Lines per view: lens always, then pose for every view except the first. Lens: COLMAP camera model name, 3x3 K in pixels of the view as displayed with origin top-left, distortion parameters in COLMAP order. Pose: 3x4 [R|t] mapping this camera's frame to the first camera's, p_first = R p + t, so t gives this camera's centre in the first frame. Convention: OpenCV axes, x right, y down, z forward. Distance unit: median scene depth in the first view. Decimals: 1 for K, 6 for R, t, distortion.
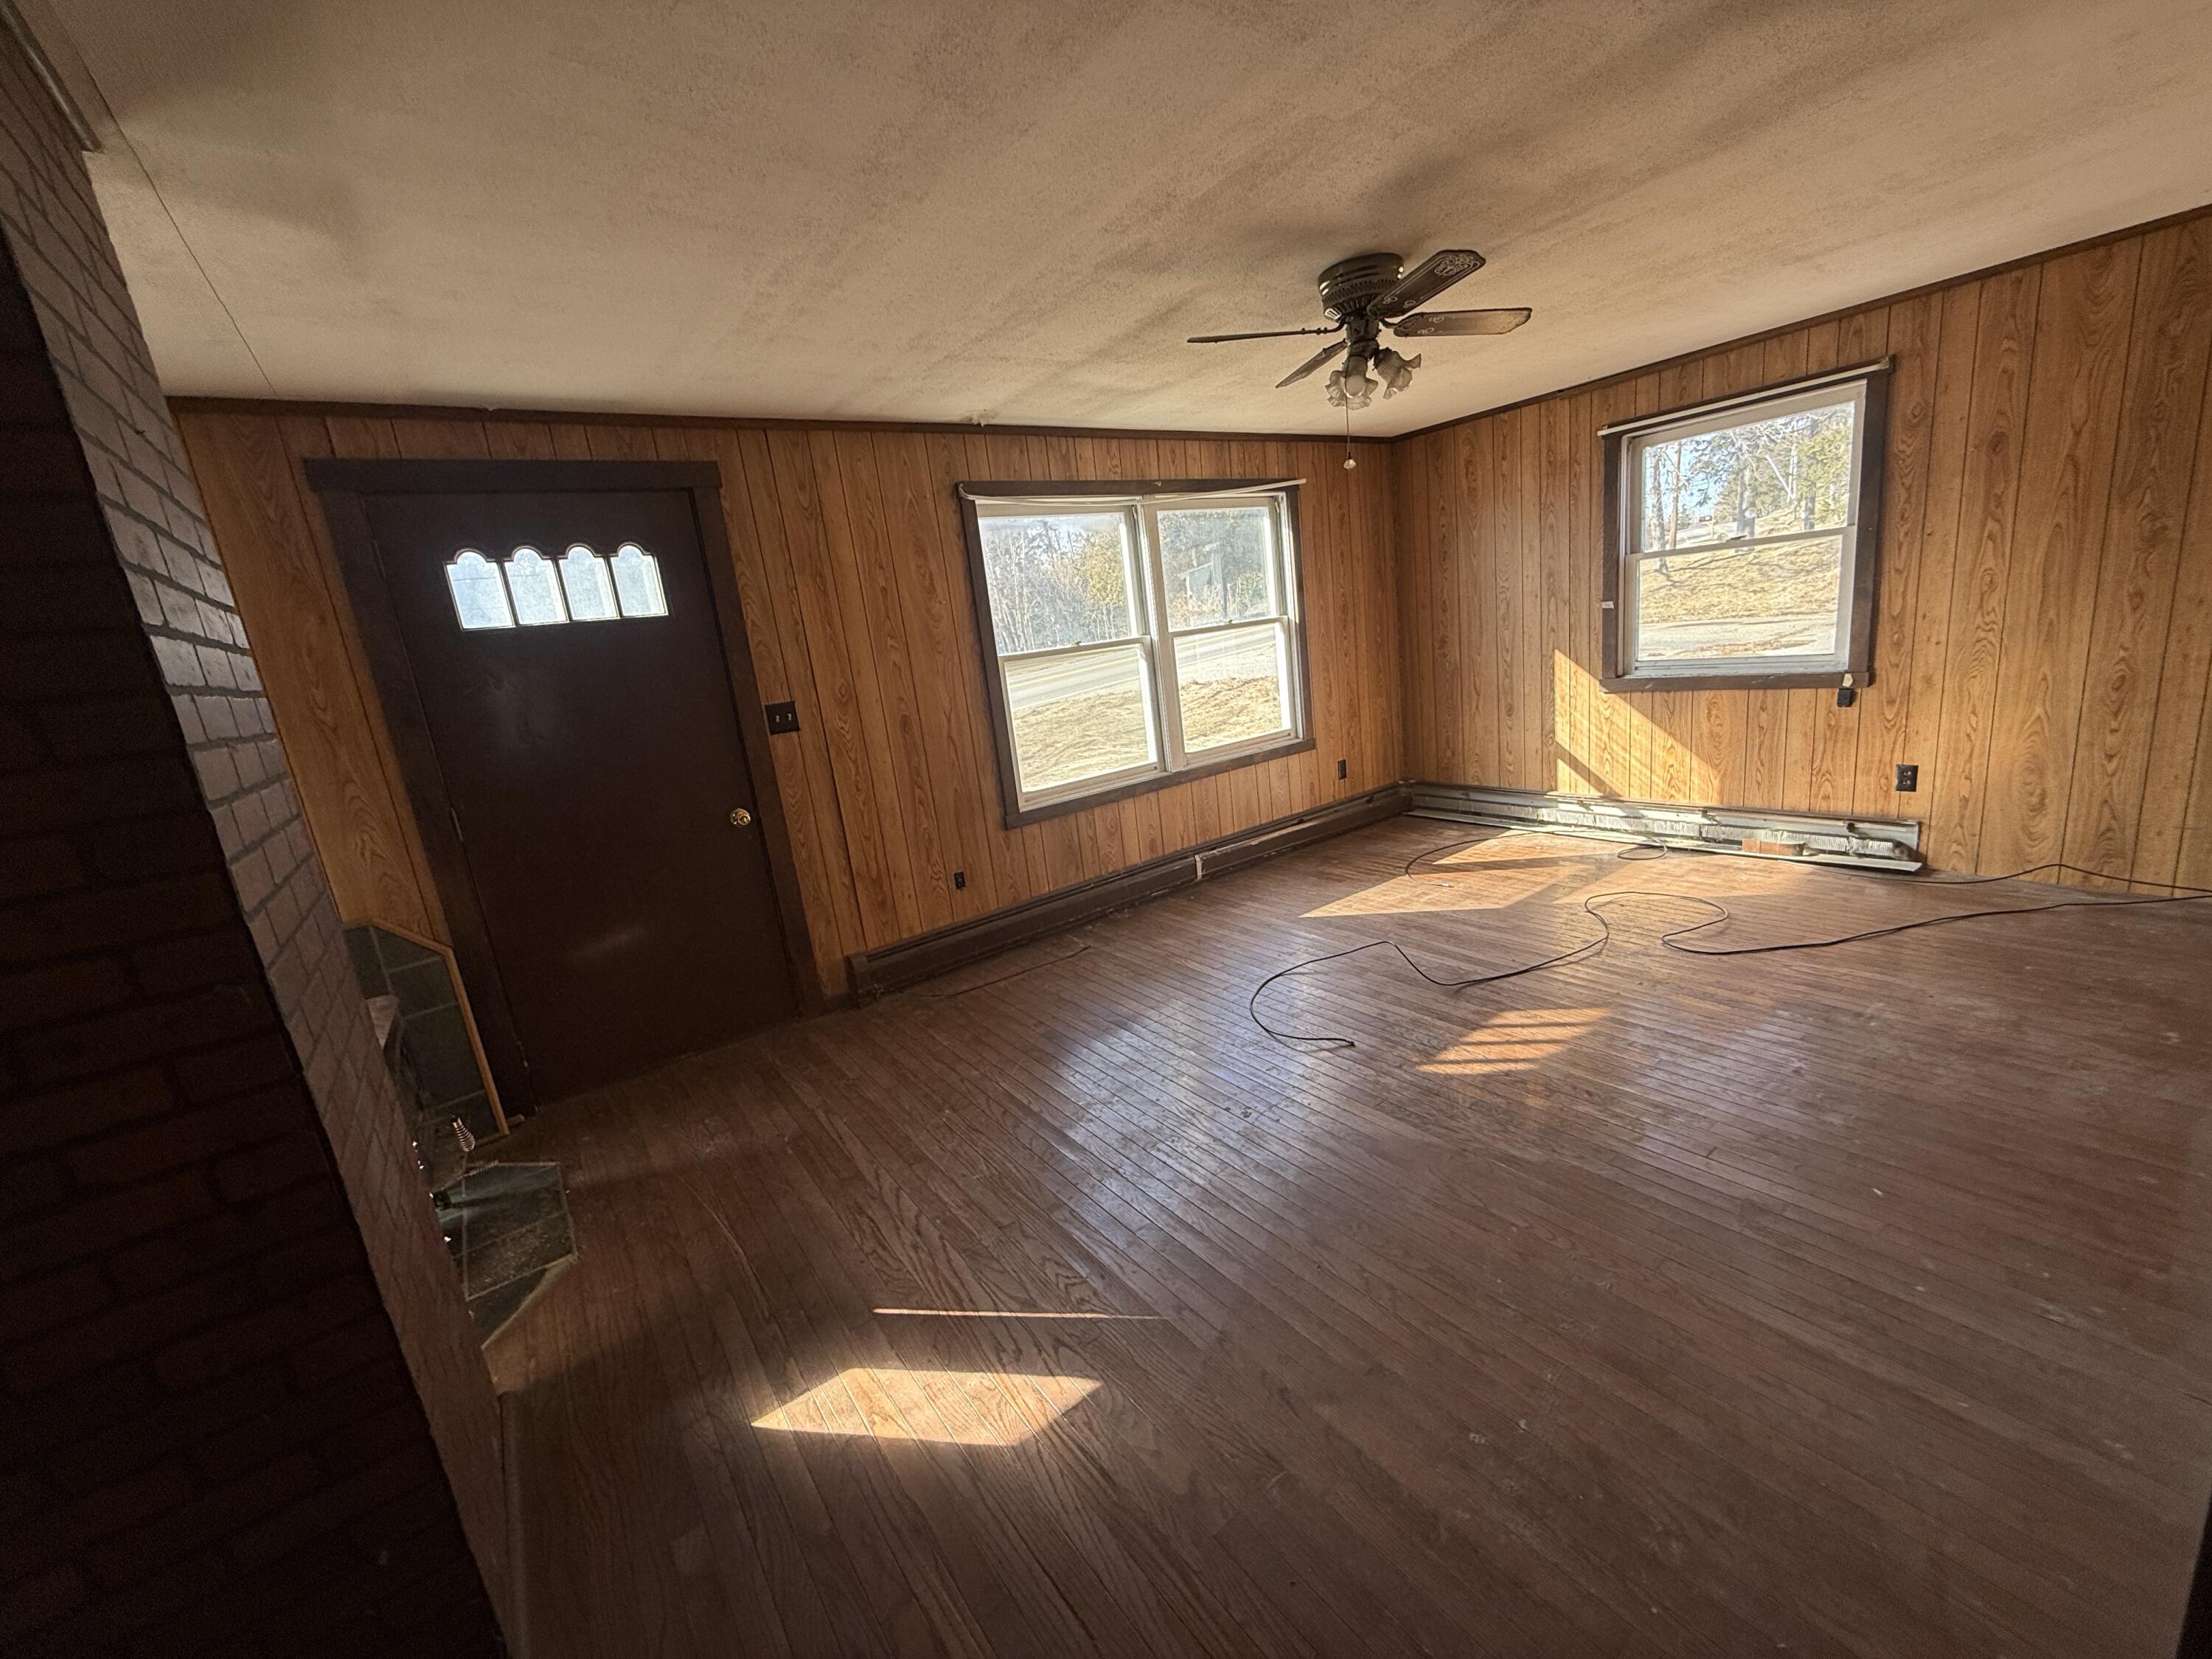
lens RADIAL K [[879.3, 0, 1099.2], [0, 879.3, 824.2], [0, 0, 1]] dist [0.002326, -0.000585]
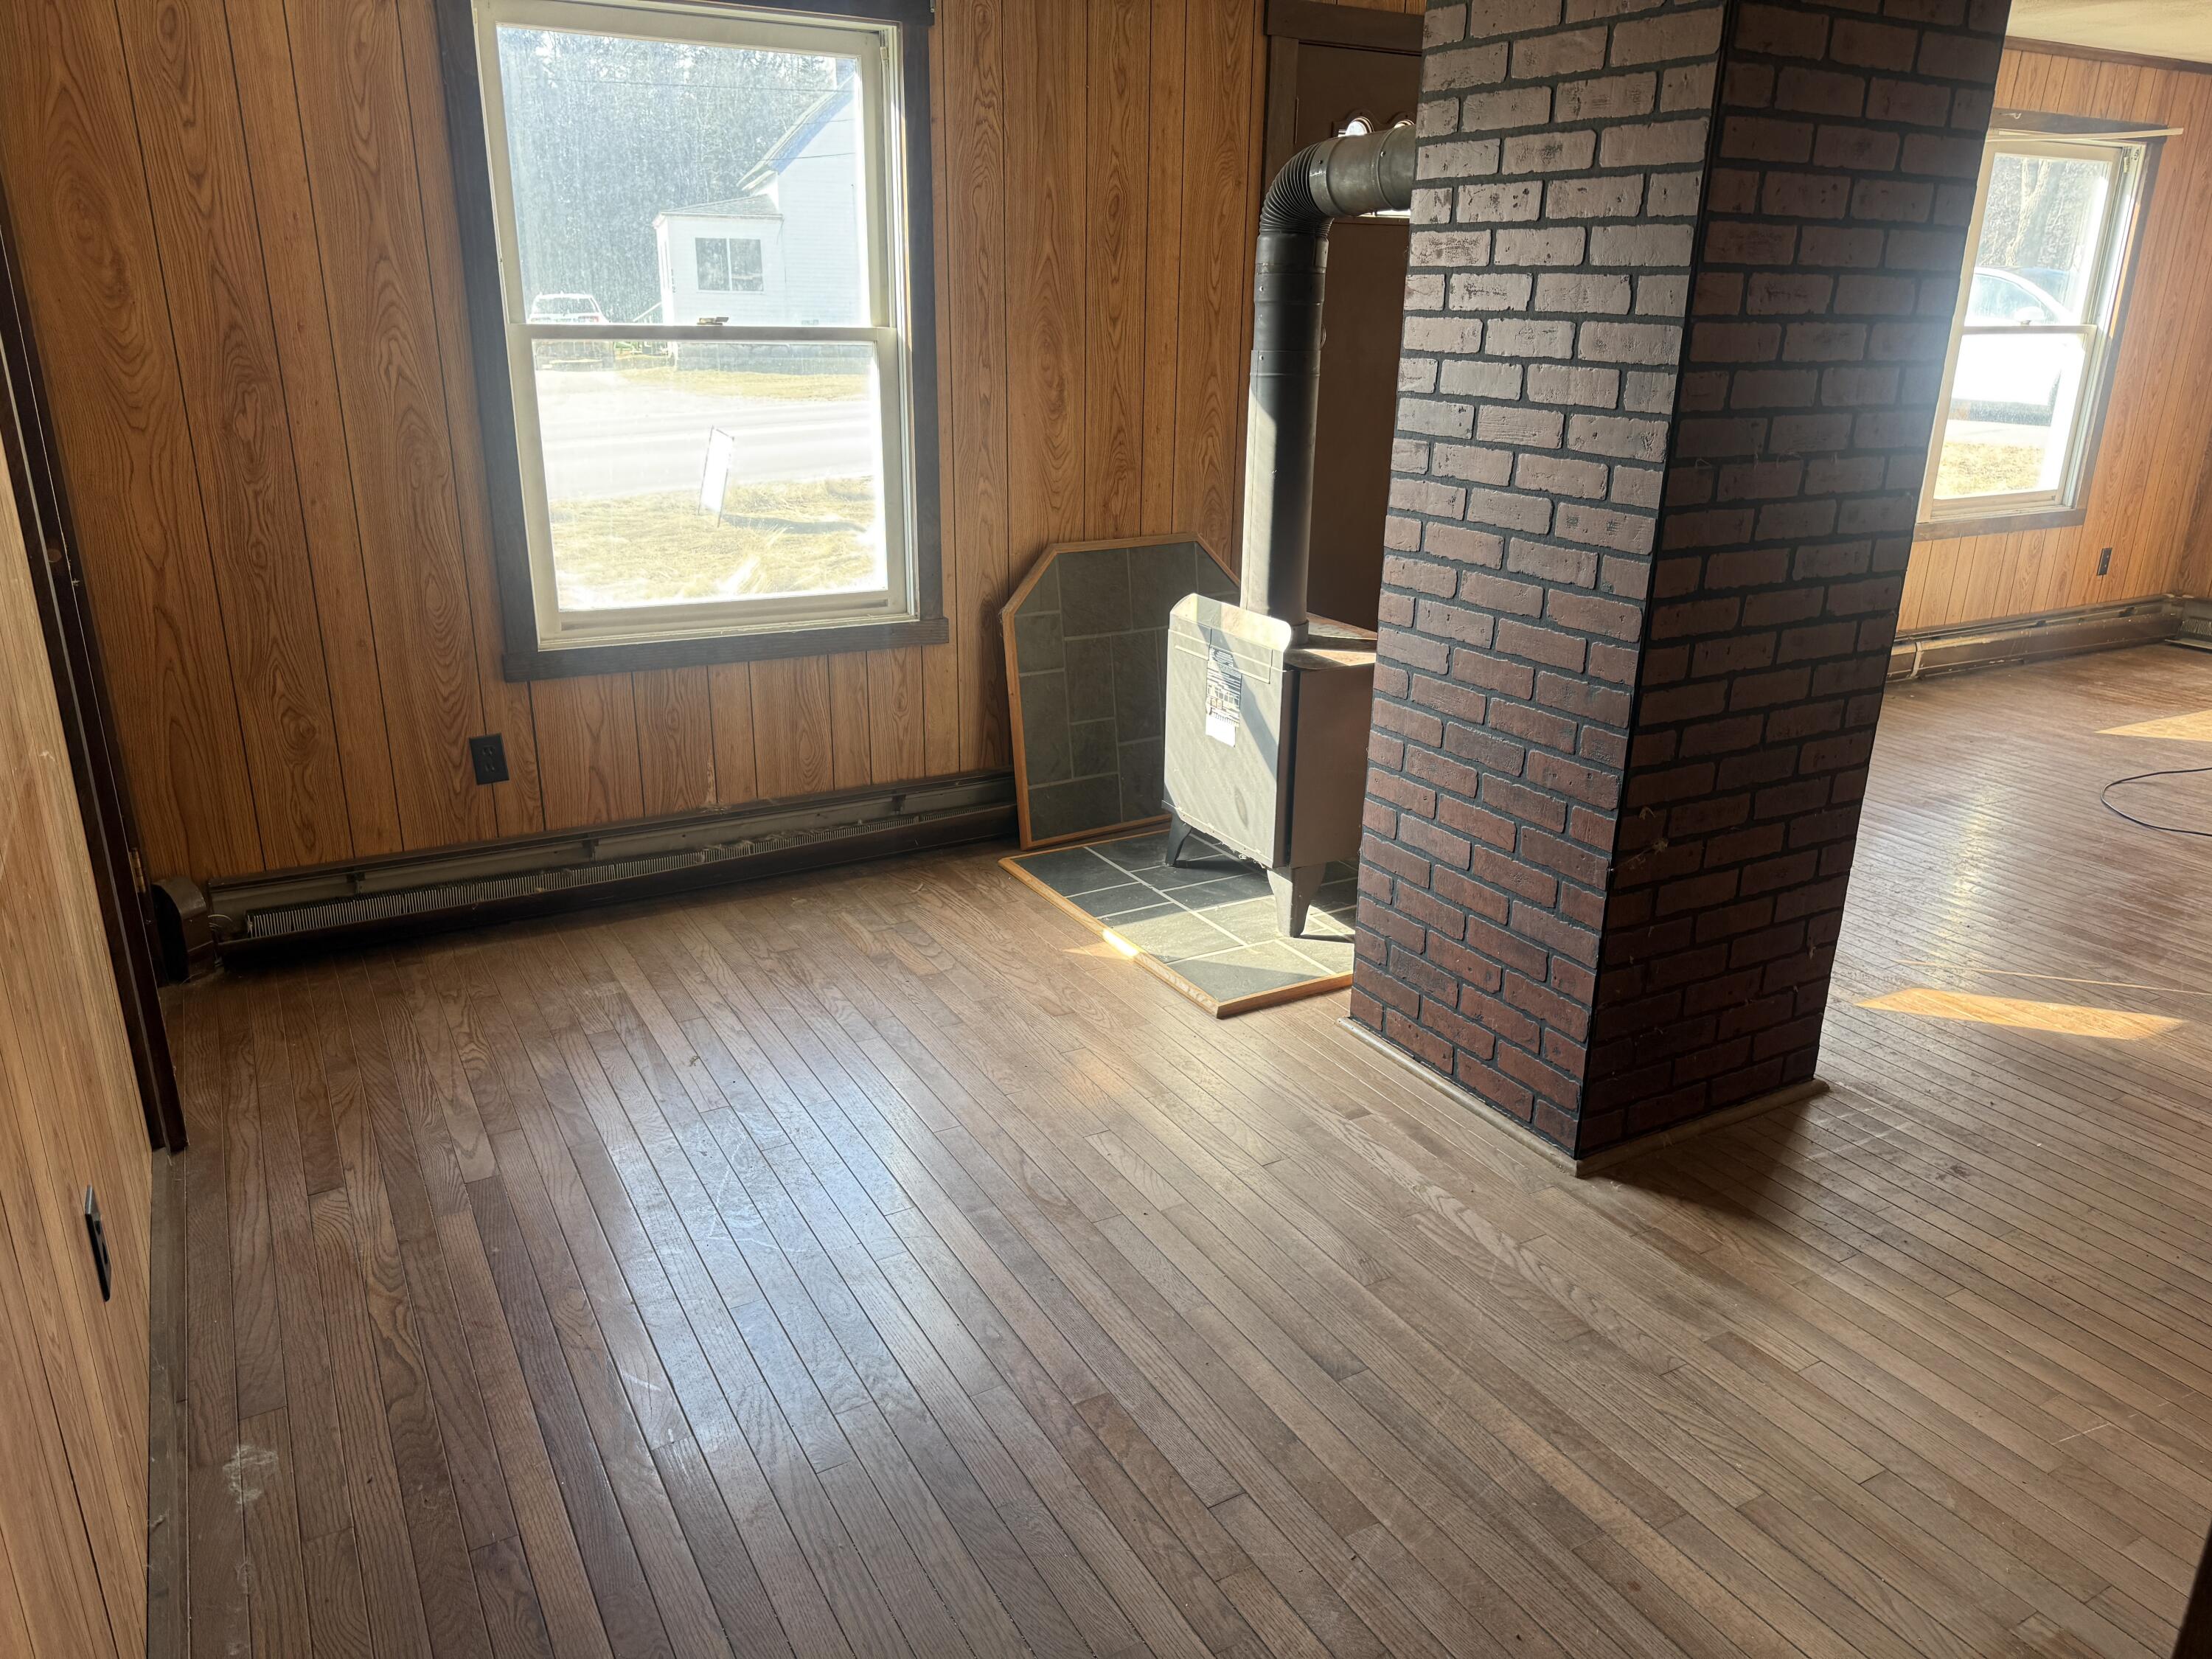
lens RADIAL K [[1559.1, 0, 1108.9], [0, 1559.1, 835.9], [0, 0, 1]] dist [0.029120, -0.013569]
pose [[0.986824, 0.150660, -0.058984, -0.435275], [-0.143432, 0.983308, 0.111951, 0.137423], [0.074866, -0.102016, 0.991962, -0.352371]]
